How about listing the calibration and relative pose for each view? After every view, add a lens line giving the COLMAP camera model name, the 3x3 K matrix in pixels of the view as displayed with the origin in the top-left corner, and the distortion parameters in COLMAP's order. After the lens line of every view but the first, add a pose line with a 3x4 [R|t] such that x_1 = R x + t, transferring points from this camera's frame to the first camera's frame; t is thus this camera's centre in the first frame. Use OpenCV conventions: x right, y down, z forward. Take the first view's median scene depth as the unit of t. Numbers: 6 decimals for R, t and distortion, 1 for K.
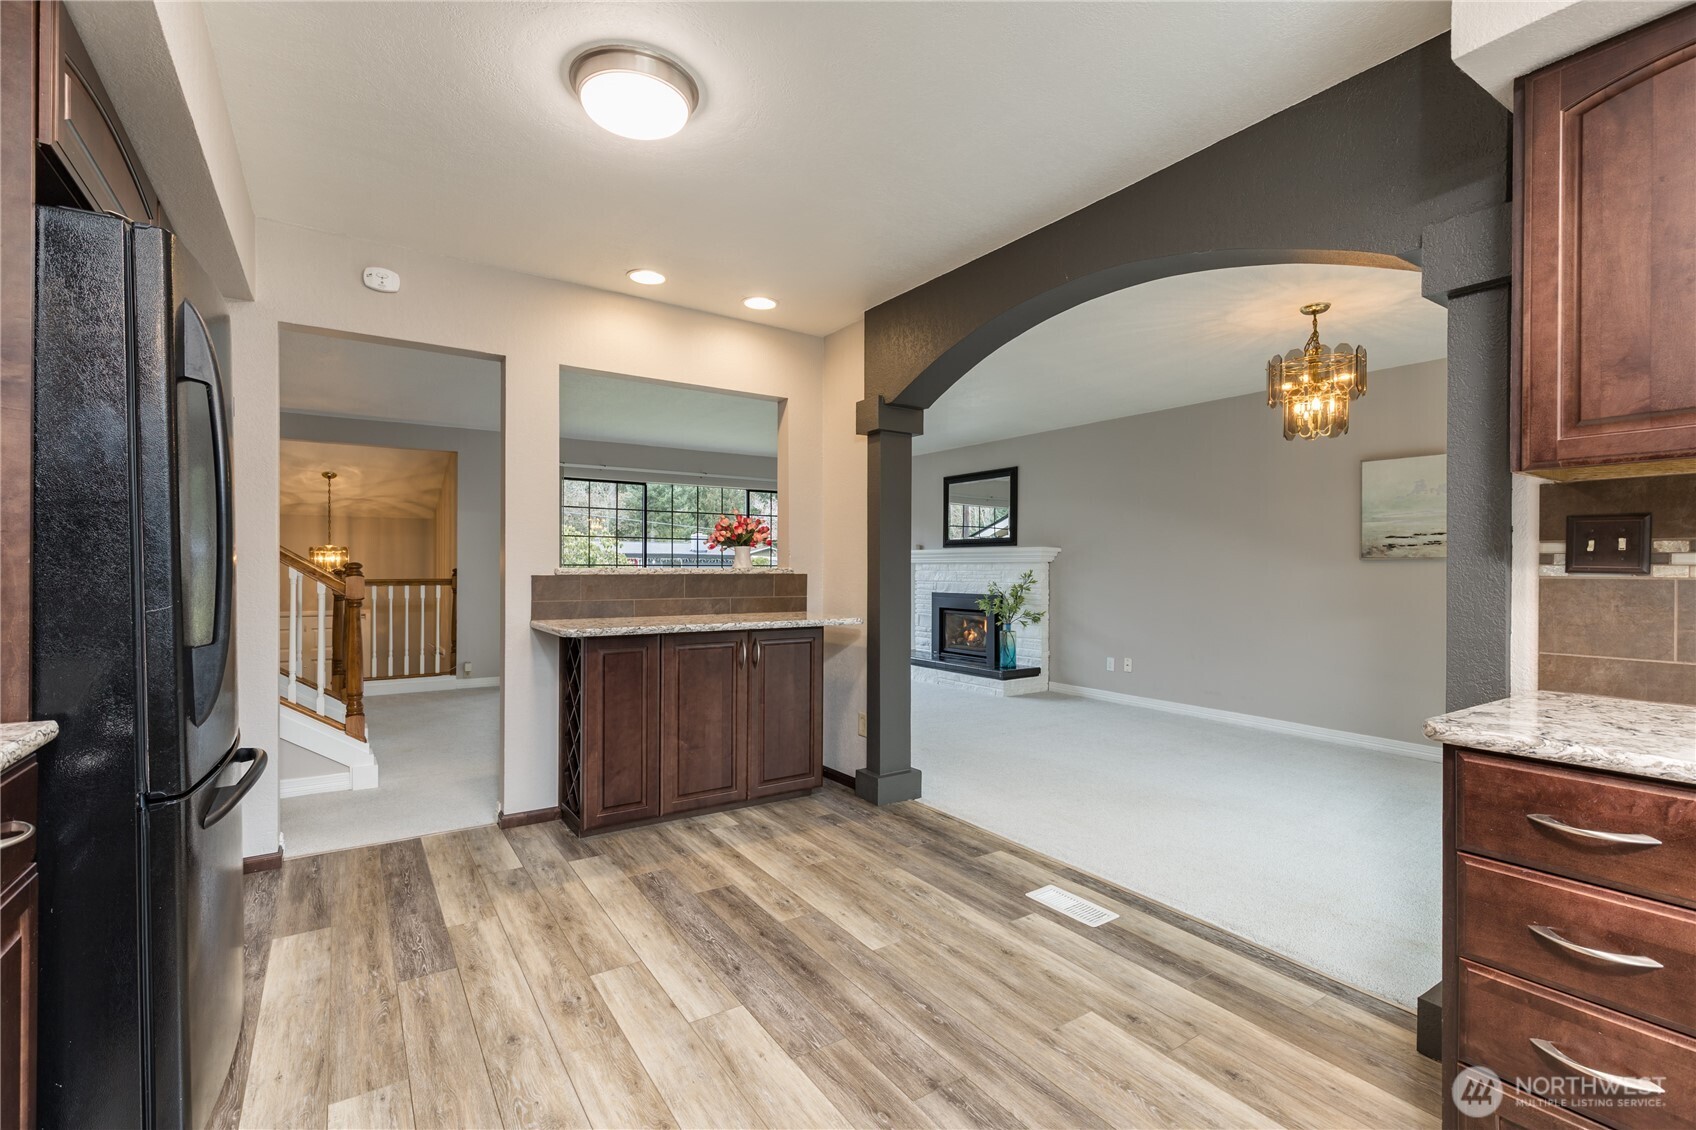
lens RADIAL K [[759.5, 0, 839.5], [0, 759.5, 567.6], [0, 0, 1]] dist [0.006916, -0.000914]
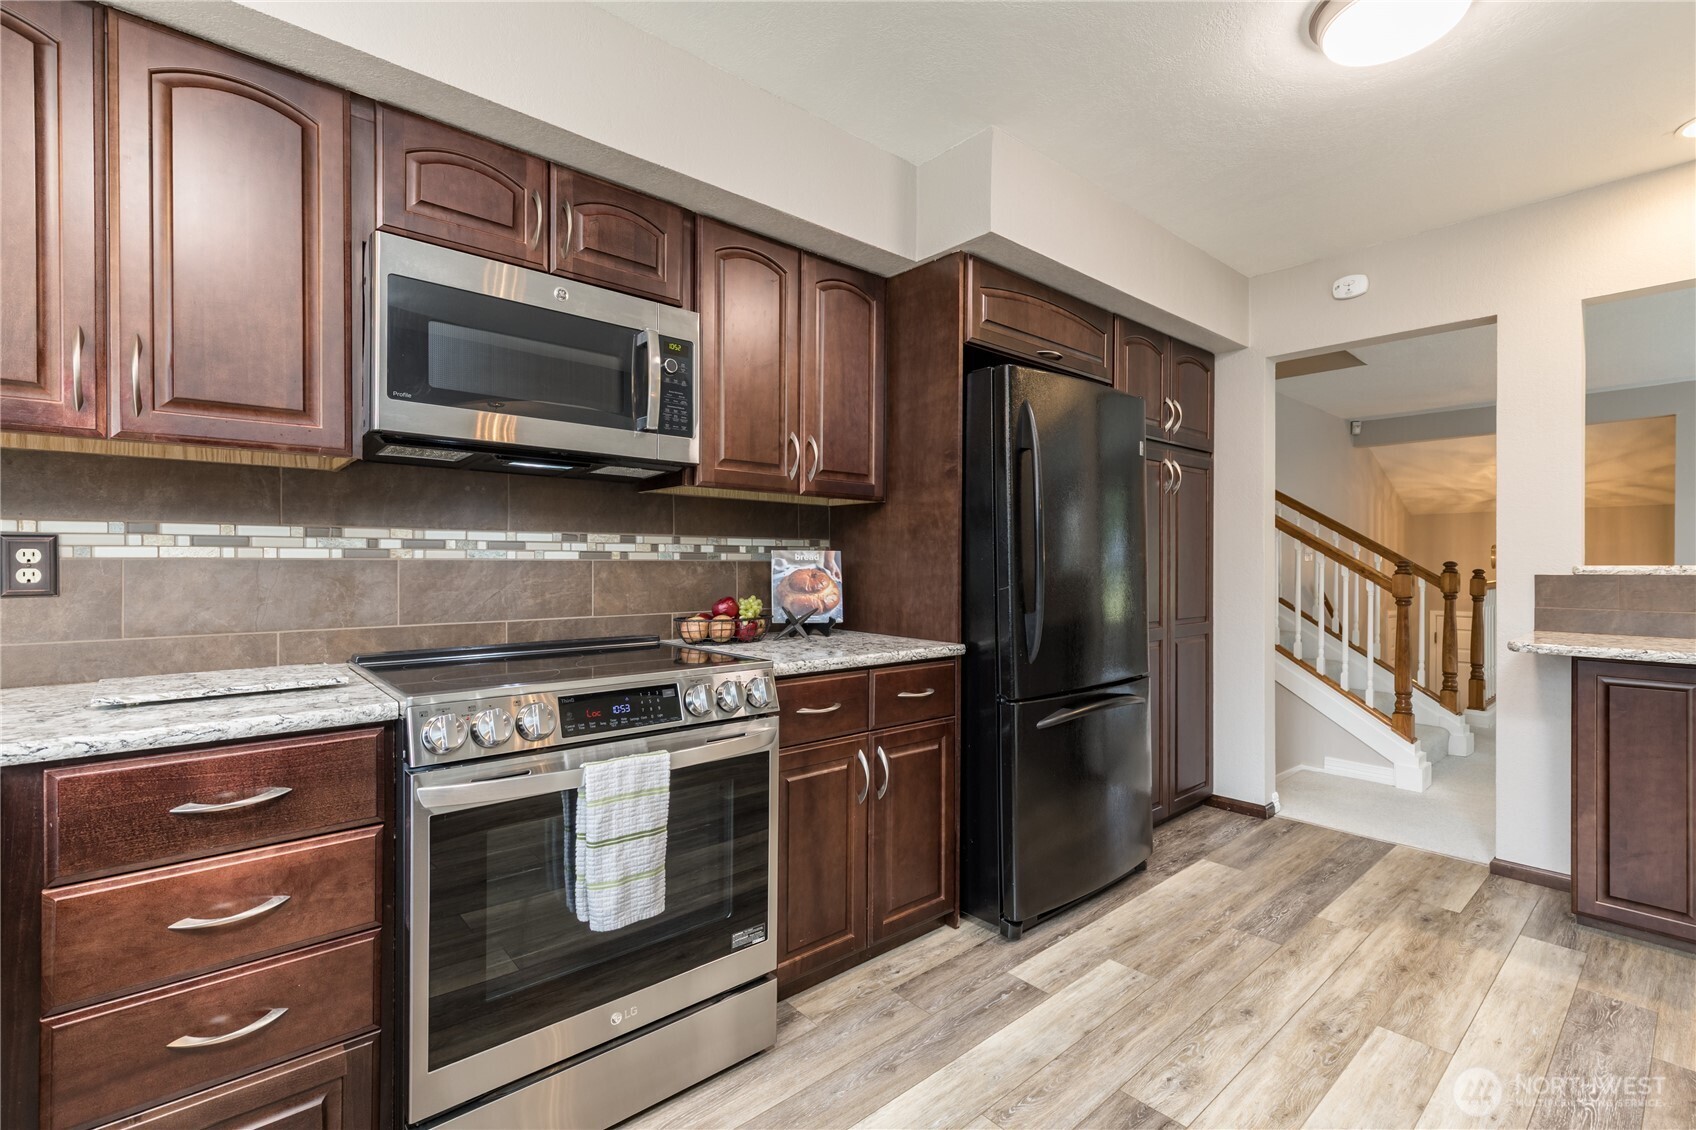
lens RADIAL K [[759.5, 0, 853.4], [0, 759.5, 563.1], [0, 0, 1]] dist [0.006916, -0.000914]
pose [[0.138845, -0.005334, -0.990300, 0.301042], [-0.000770, 0.999985, -0.005494, 0.002566], [0.990314, 0.001526, 0.138839, 0.174998]]
